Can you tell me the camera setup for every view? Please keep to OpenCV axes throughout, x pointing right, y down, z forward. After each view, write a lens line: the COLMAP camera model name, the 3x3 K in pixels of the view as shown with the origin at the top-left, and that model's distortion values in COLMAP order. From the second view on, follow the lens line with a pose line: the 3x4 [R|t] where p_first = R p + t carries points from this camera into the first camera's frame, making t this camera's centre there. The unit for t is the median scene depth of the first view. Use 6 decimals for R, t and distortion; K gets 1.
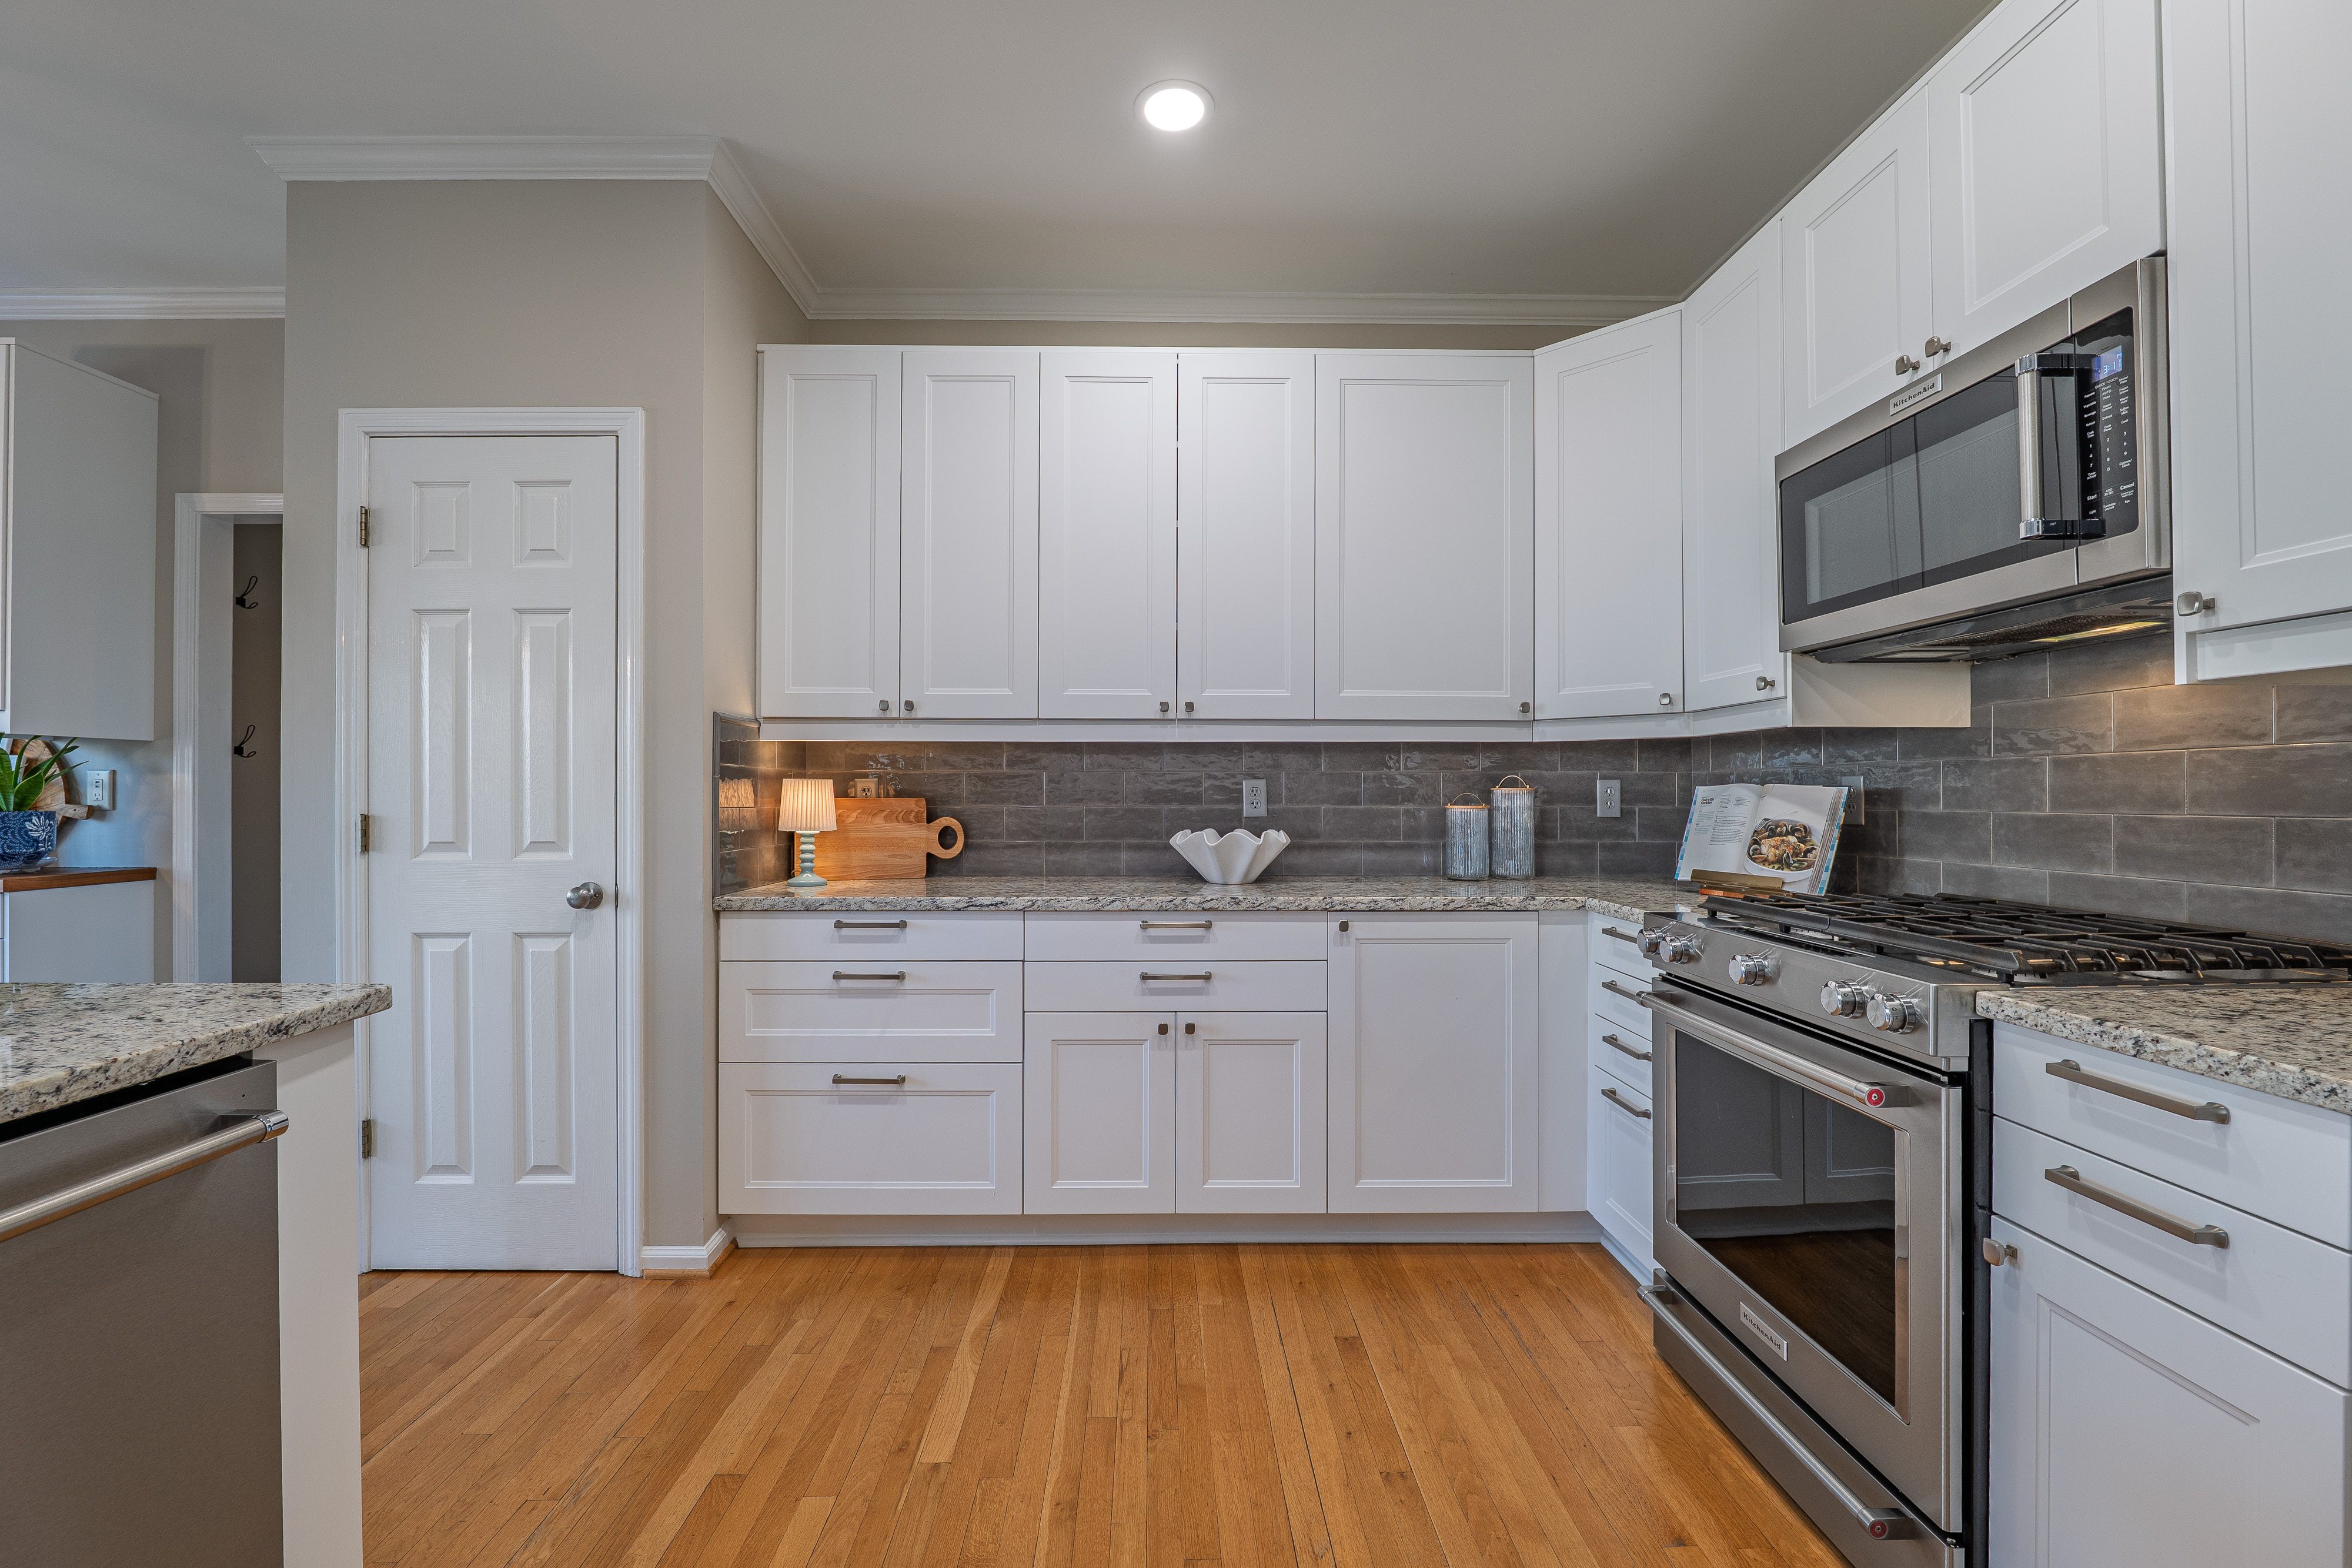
lens RADIAL K [[962.2, 0, 1168.9], [0, 962.2, 784.8], [0, 0, 1]] dist [-0.013117, -0.000838]
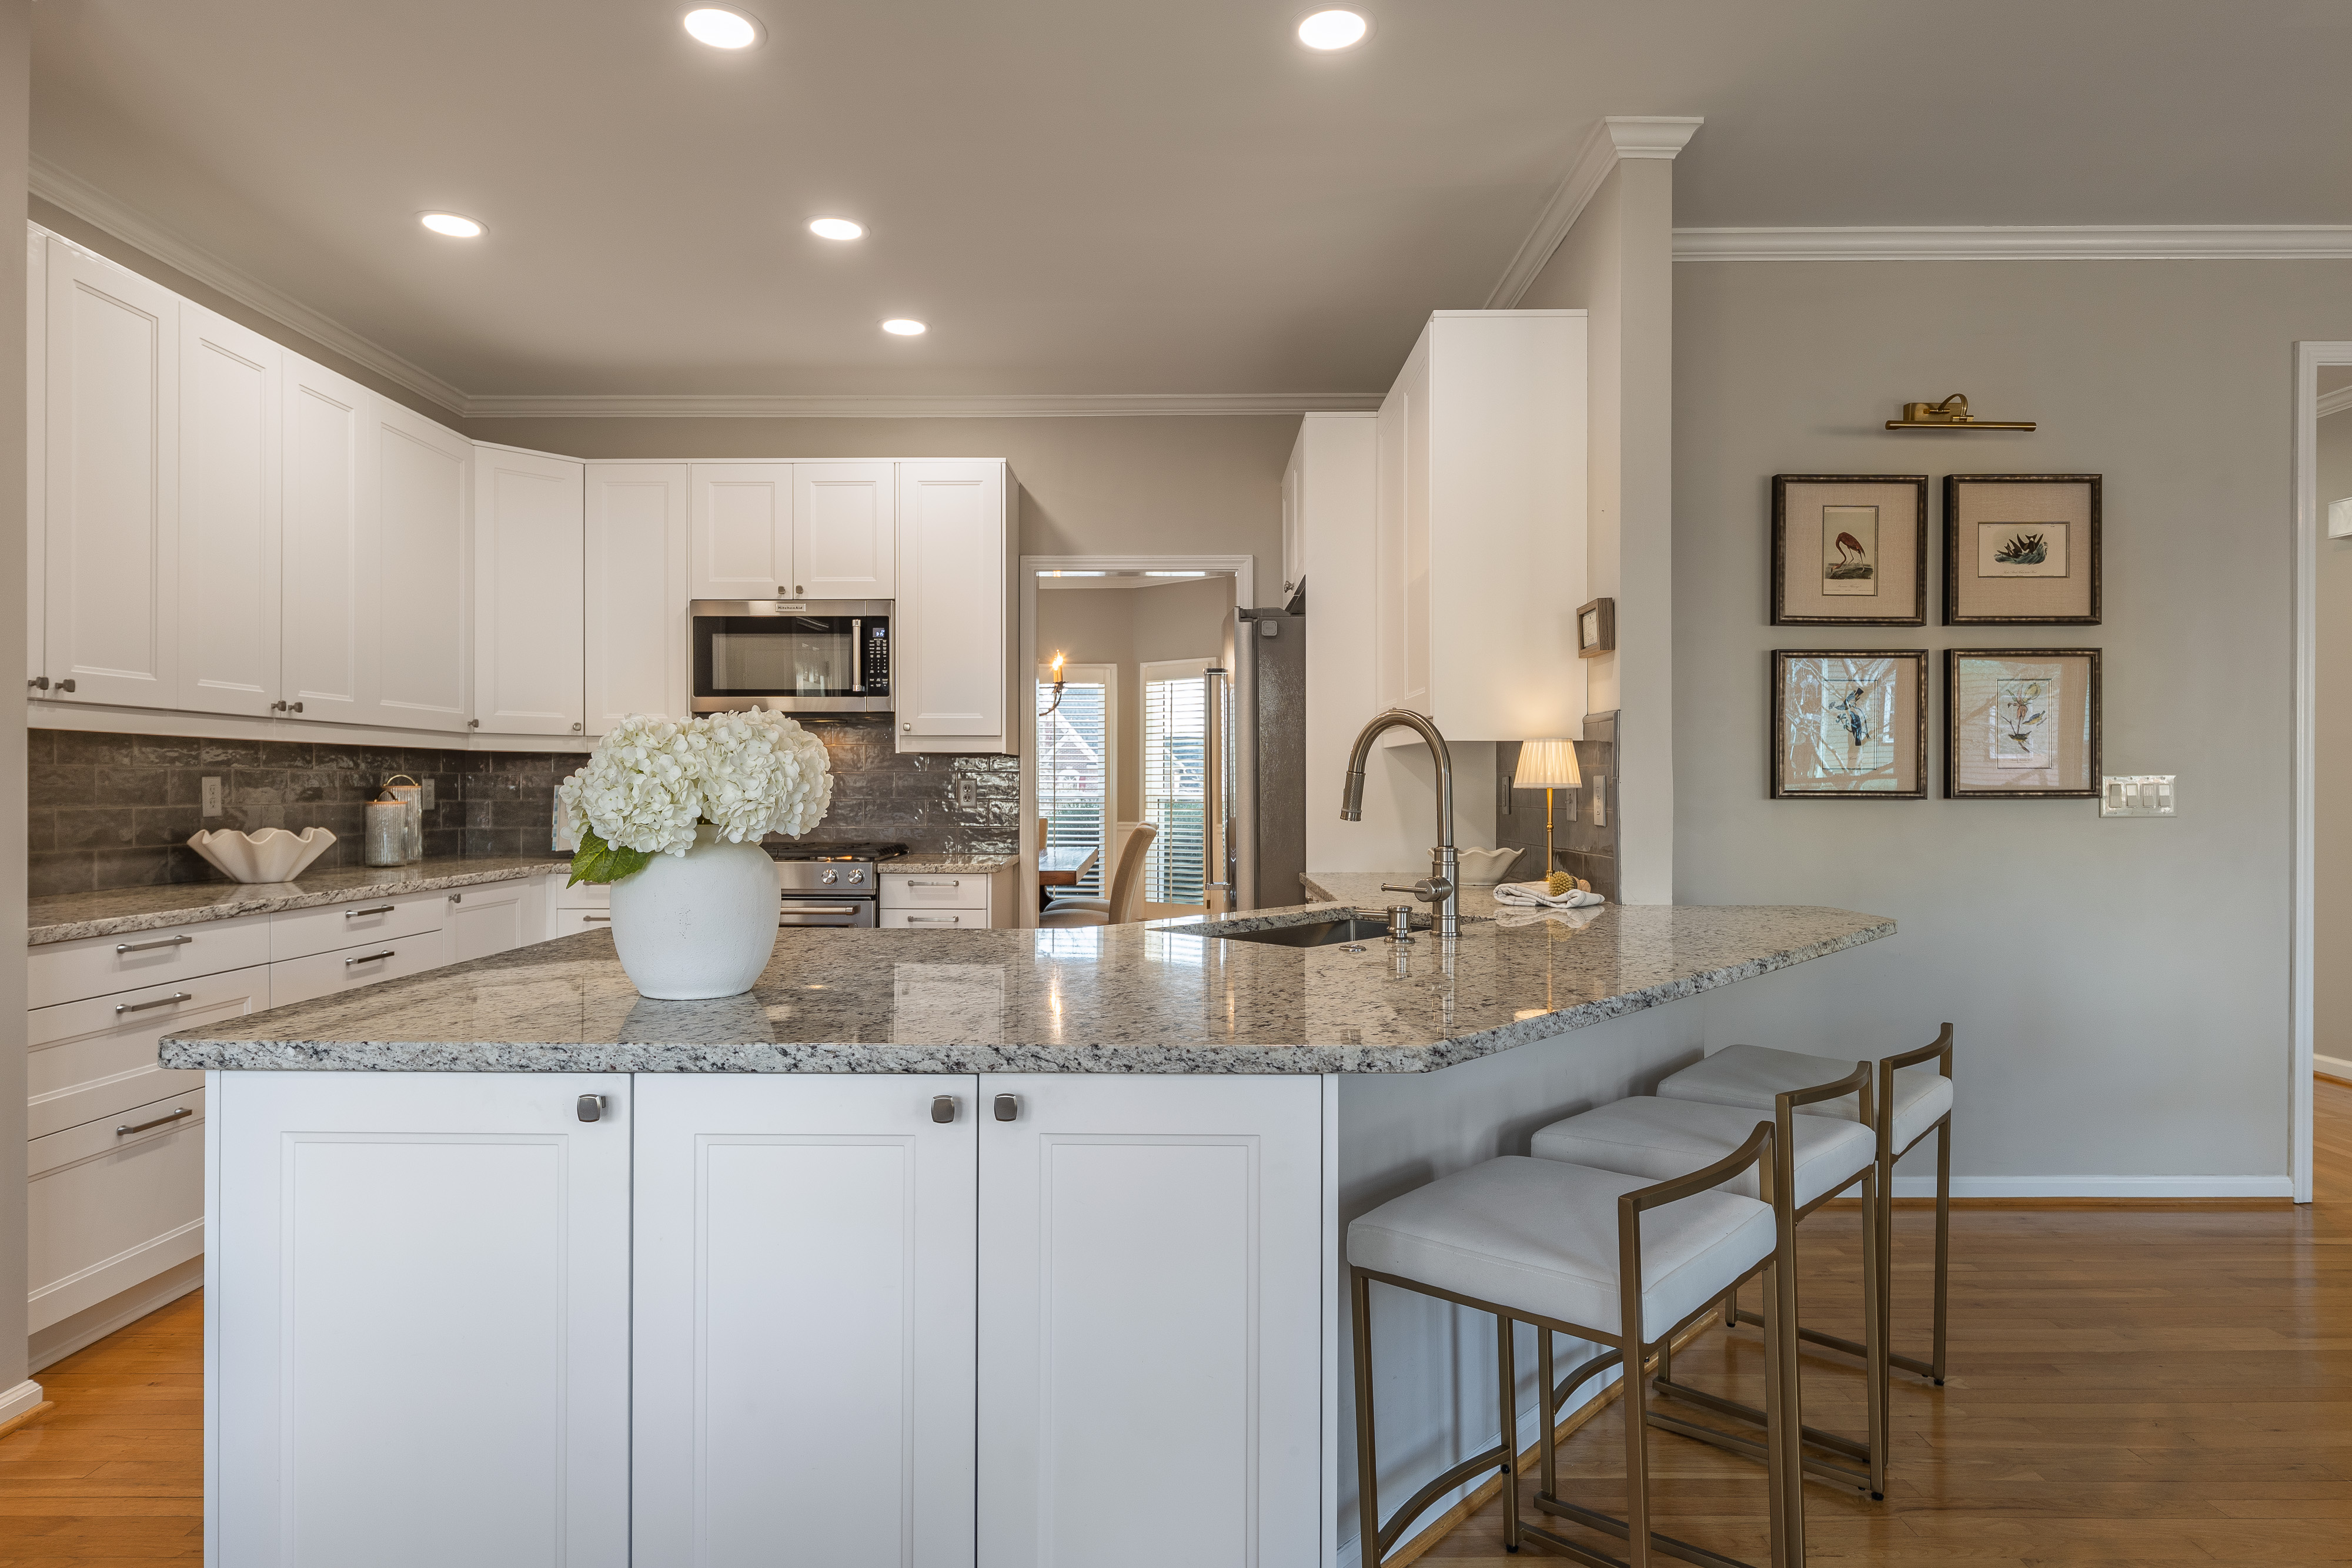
lens RADIAL K [[1314.1, 0, 1164.9], [0, 1314.1, 781.0], [0, 0, 1]] dist [0.002758, -0.001051]
pose [[0.012518, 0.004004, 0.999914, -1.494969], [-0.010233, 0.999940, -0.003876, -0.007793], [-0.999869, -0.010184, 0.012558, 0.067403]]
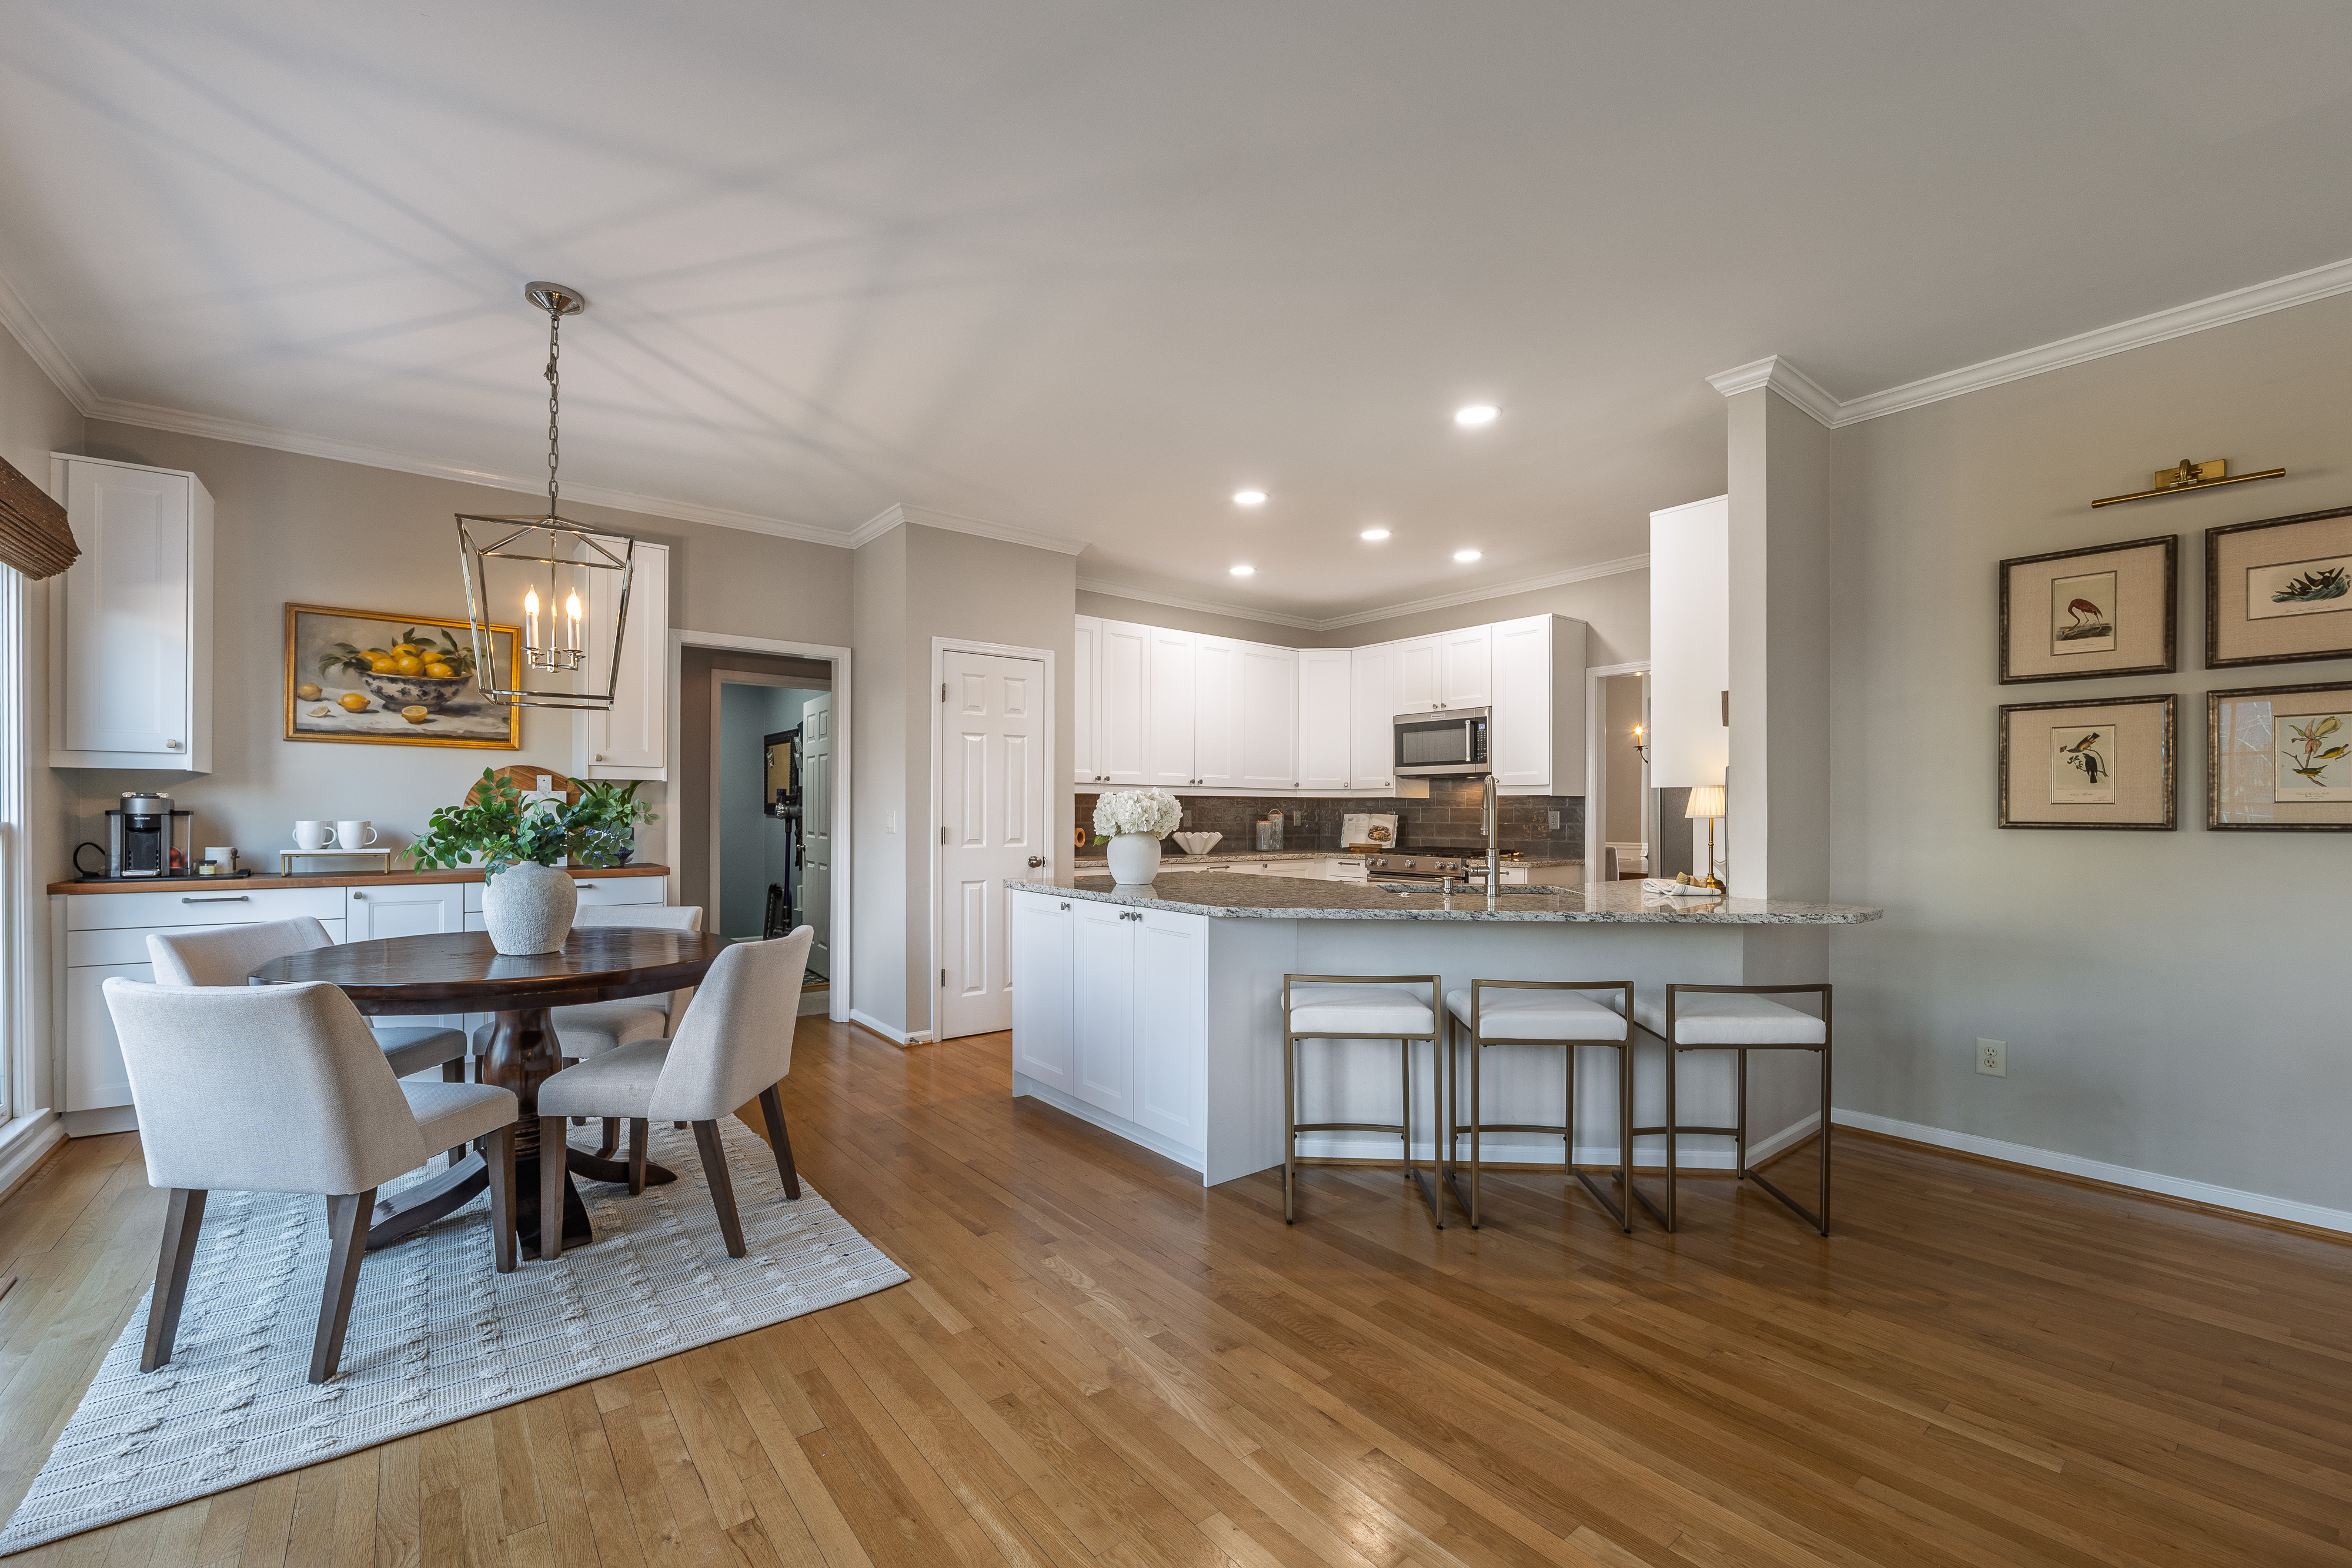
lens RADIAL K [[962.2, 0, 1157.7], [0, 962.2, 804.4], [0, 0, 1]] dist [-0.013117, -0.000838]
pose [[0.795953, 0.007732, 0.605309, -1.712964], [-0.009414, 0.999956, -0.000394, -0.022587], [-0.605286, -0.005384, 0.795990, -0.985393]]
